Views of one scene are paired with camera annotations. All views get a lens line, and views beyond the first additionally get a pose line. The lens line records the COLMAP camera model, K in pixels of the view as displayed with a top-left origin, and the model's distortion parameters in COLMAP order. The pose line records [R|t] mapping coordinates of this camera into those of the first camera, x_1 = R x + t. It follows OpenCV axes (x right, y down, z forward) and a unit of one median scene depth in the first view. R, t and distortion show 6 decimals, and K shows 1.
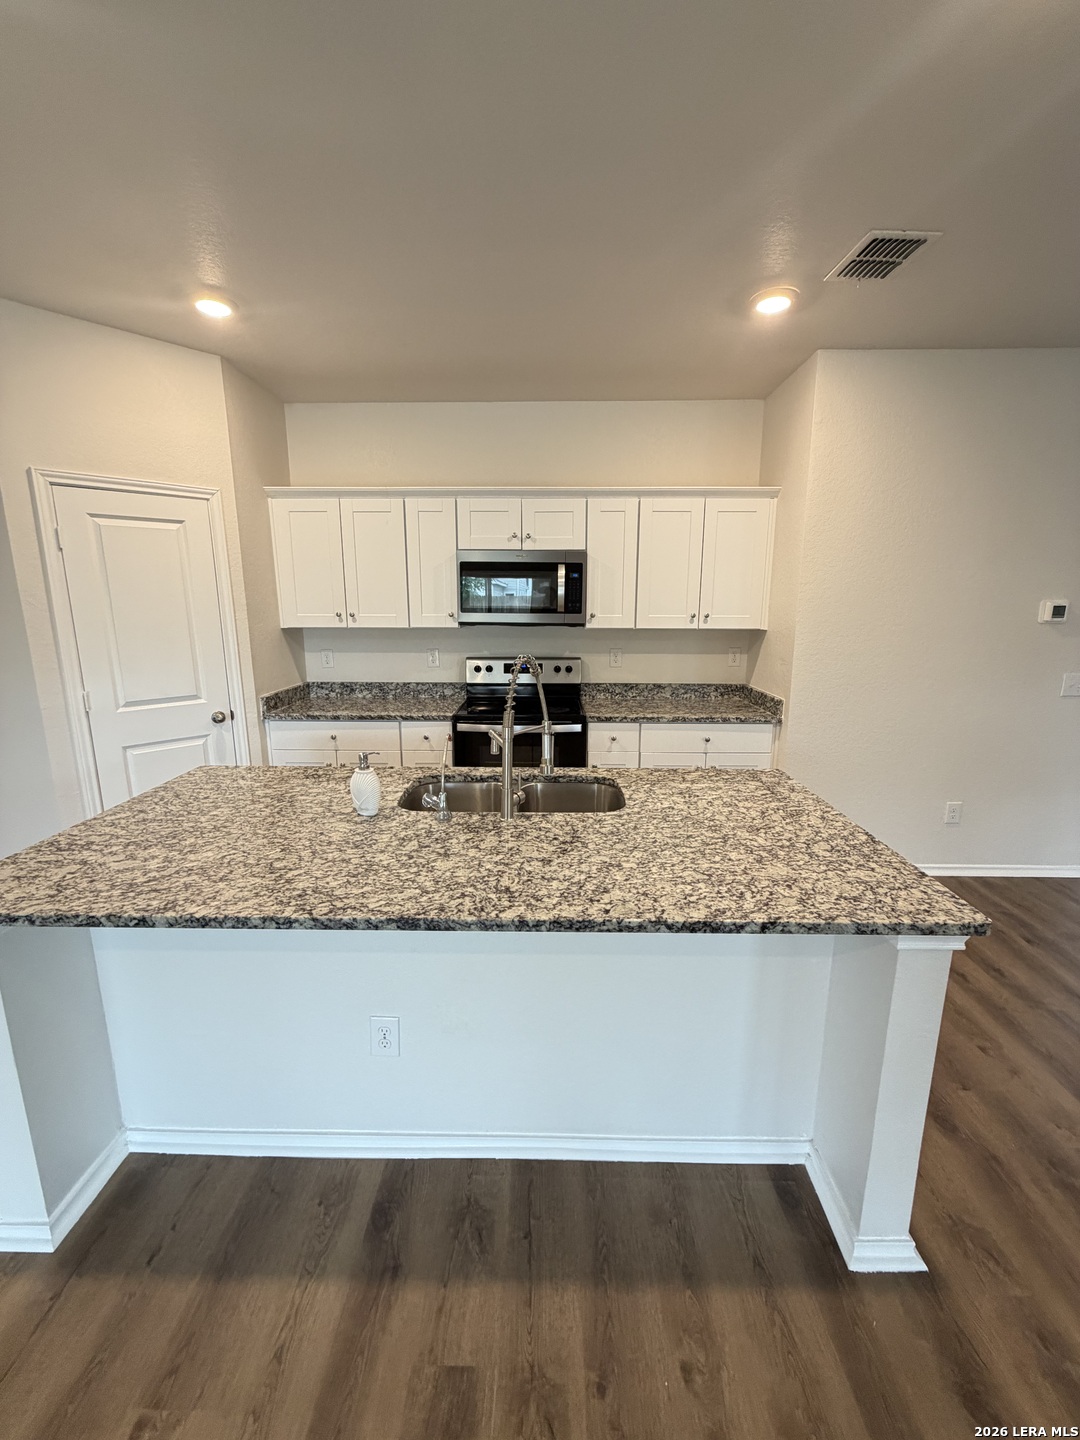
lens RADIAL K [[571.4, 0, 540.6], [0, 571.4, 715.9], [0, 0, 1]] dist [0.002108, -0.000783]
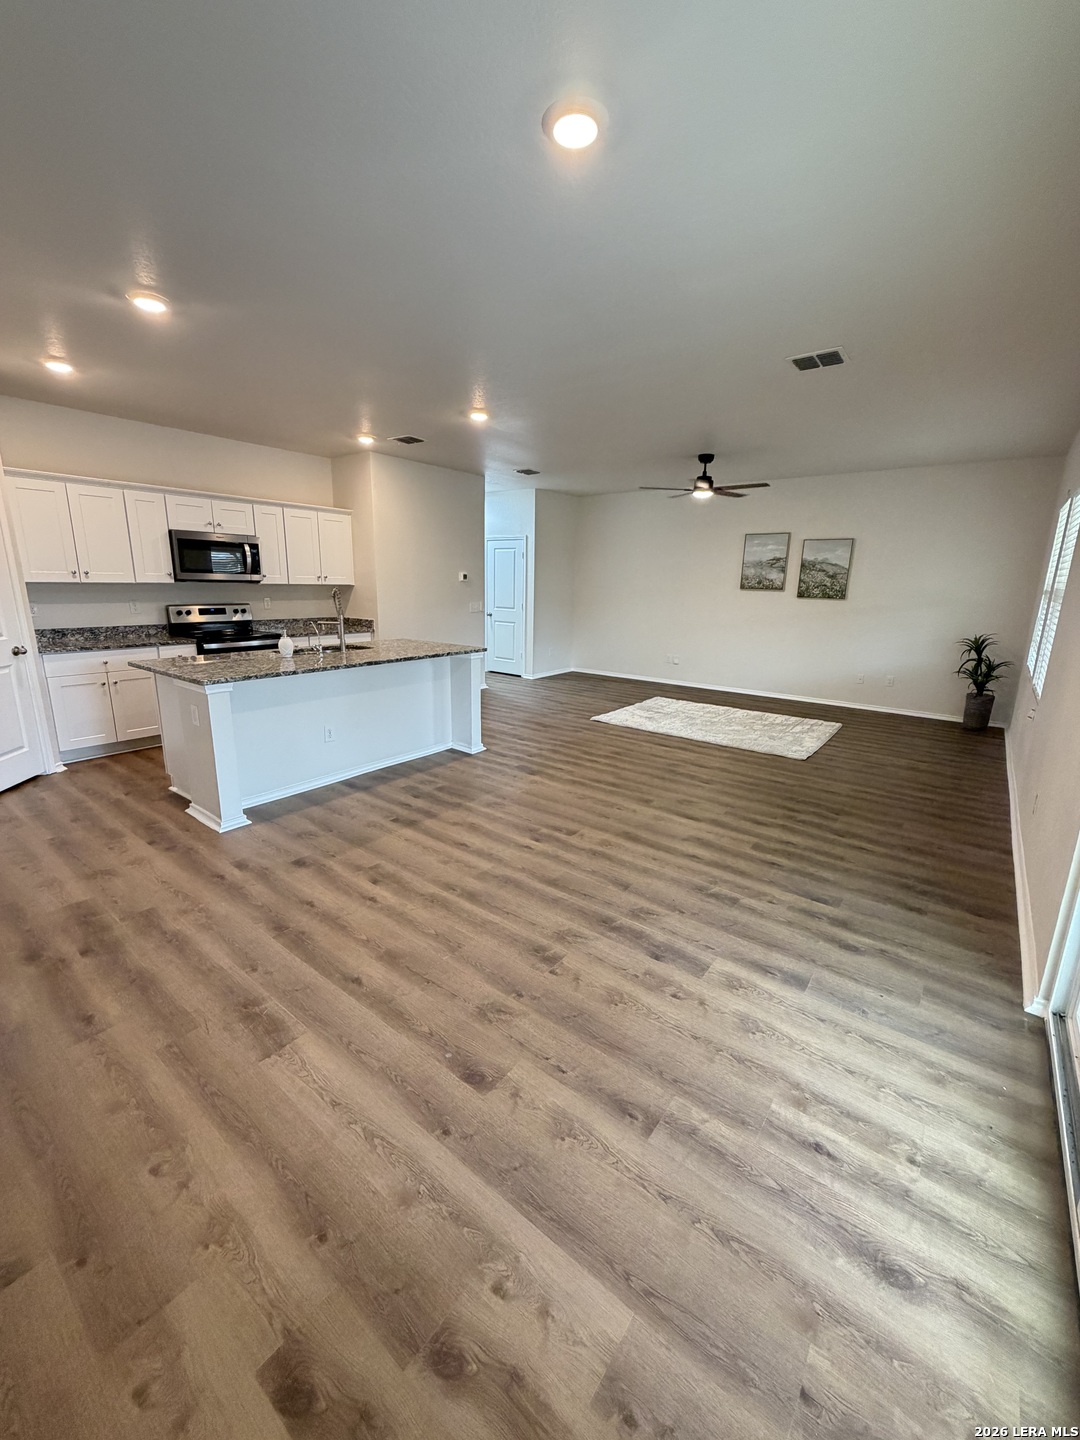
lens RADIAL K [[571.4, 0, 544.3], [0, 571.4, 718.4], [0, 0, 1]] dist [0.002108, -0.000783]
pose [[0.593671, -0.180374, 0.784232, -1.559695], [0.141278, 0.982781, 0.119091, 0.287981], [-0.792209, 0.040094, 0.608931, -1.240238]]
